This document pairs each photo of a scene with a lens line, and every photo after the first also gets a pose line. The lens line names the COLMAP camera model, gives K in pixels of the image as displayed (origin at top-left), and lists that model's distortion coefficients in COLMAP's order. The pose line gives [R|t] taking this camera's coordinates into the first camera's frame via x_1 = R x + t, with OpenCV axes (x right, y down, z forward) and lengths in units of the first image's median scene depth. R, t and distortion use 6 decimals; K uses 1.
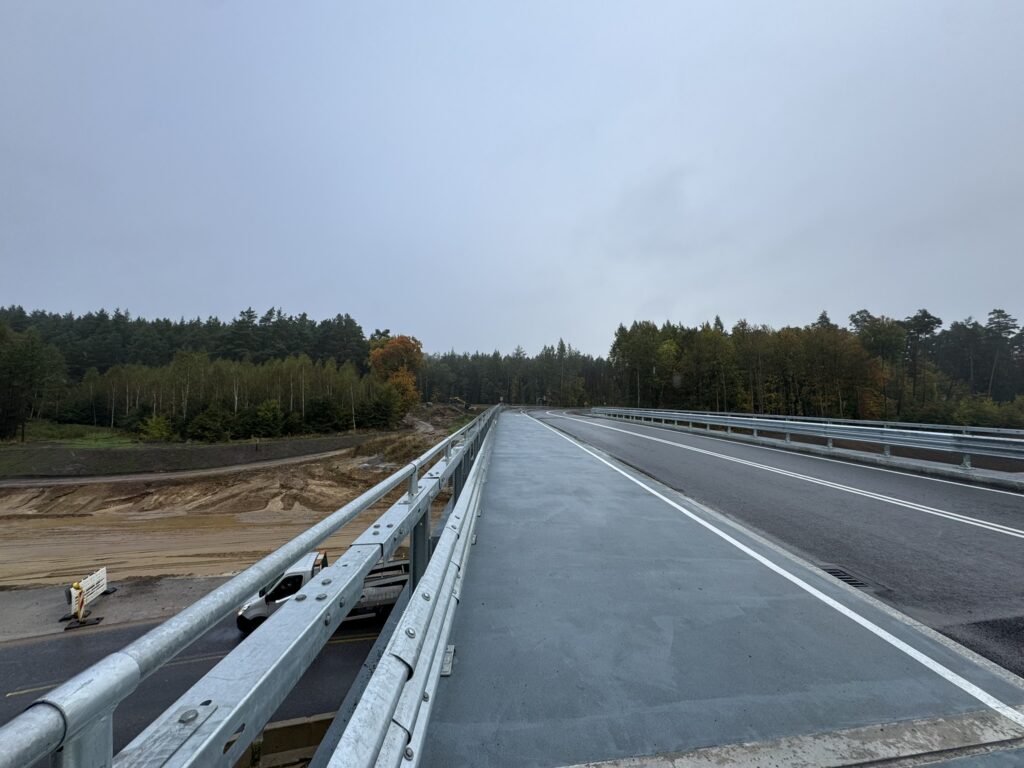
lens RADIAL K [[407.0, 0, 512.0], [0, 407.0, 384.0], [0, 0, 1]] dist [-0.000110, 0.000275]
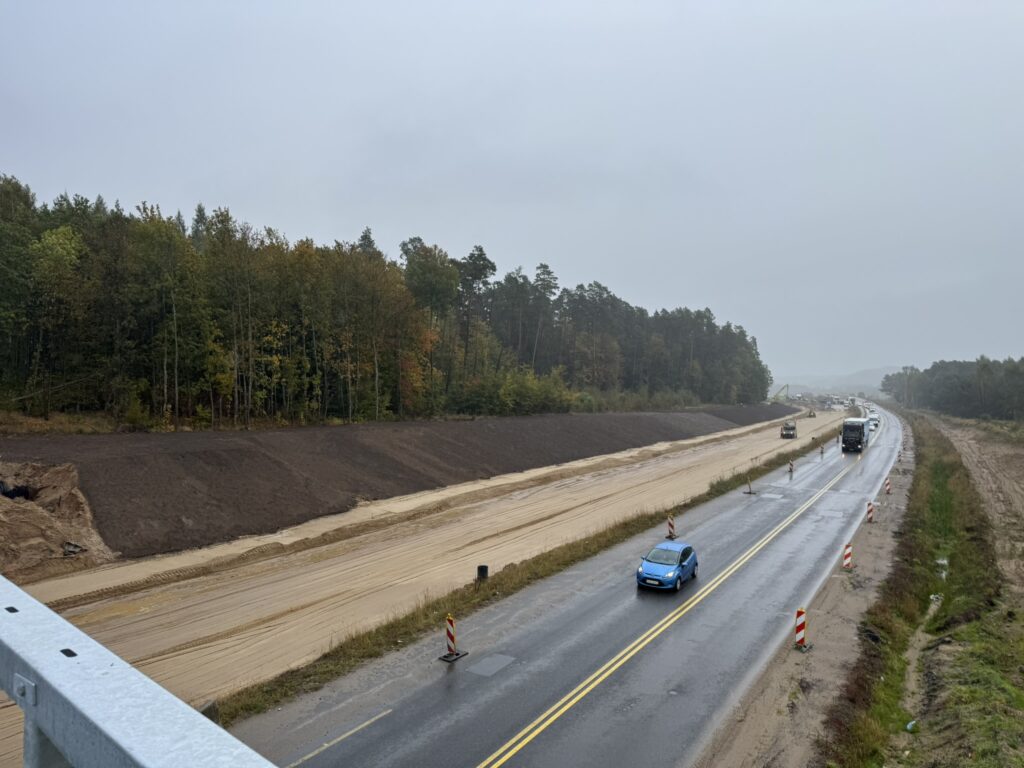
lens RADIAL K [[709.8, 0, 512.0], [0, 709.8, 384.0], [0, 0, 1]] dist [0.071405, -0.000882]
pose [[0.671109, -0.000120, 0.741359, 0.101727], [-0.045749, 0.998087, 0.041575, 0.004441], [-0.739946, -0.061818, 0.669820, 0.084563]]
